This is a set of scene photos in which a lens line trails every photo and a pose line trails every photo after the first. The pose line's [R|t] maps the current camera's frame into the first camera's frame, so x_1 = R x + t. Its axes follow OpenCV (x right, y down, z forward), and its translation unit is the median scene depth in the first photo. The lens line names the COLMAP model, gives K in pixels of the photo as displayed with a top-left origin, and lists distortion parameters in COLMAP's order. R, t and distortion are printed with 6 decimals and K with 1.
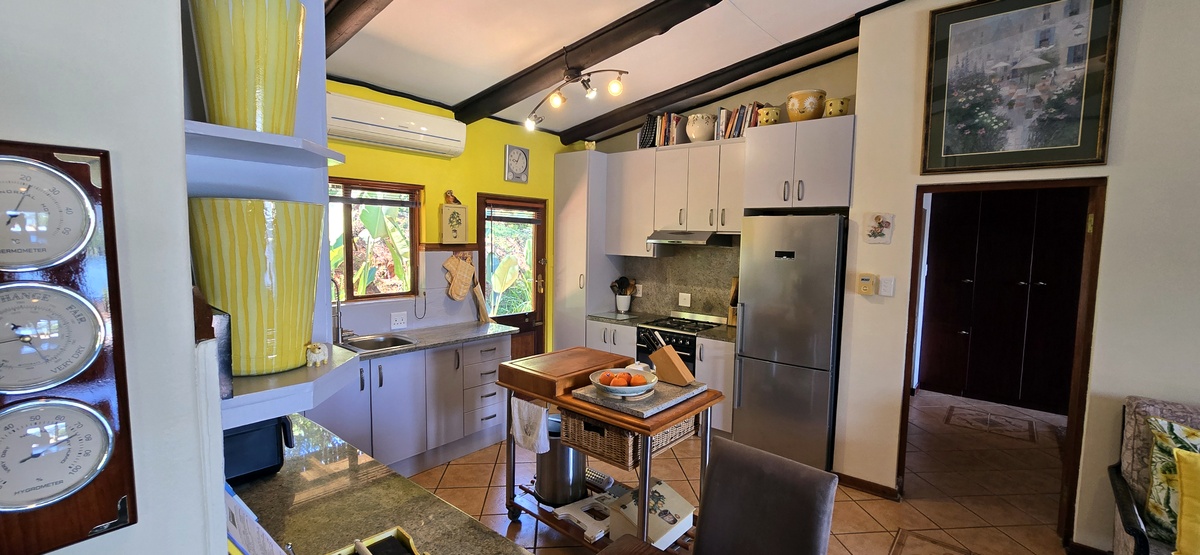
lens RADIAL K [[492.4, 0, 611.9], [0, 492.4, 278.1], [0, 0, 1]] dist [-0.010732, 0.003553]
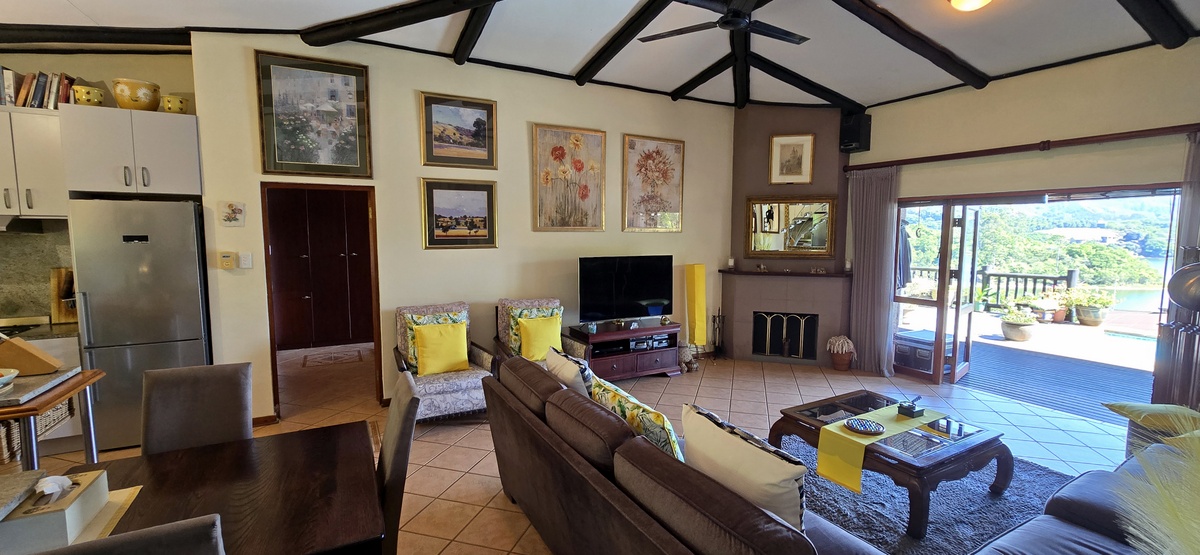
lens RADIAL K [[492.4, 0, 604.1], [0, 492.4, 276.9], [0, 0, 1]] dist [-0.010732, 0.003553]
pose [[0.374125, -0.102853, 0.921657, -0.255920], [0.078036, 0.993797, 0.079227, 0.030051], [-0.924089, 0.042281, 0.379830, -0.321099]]
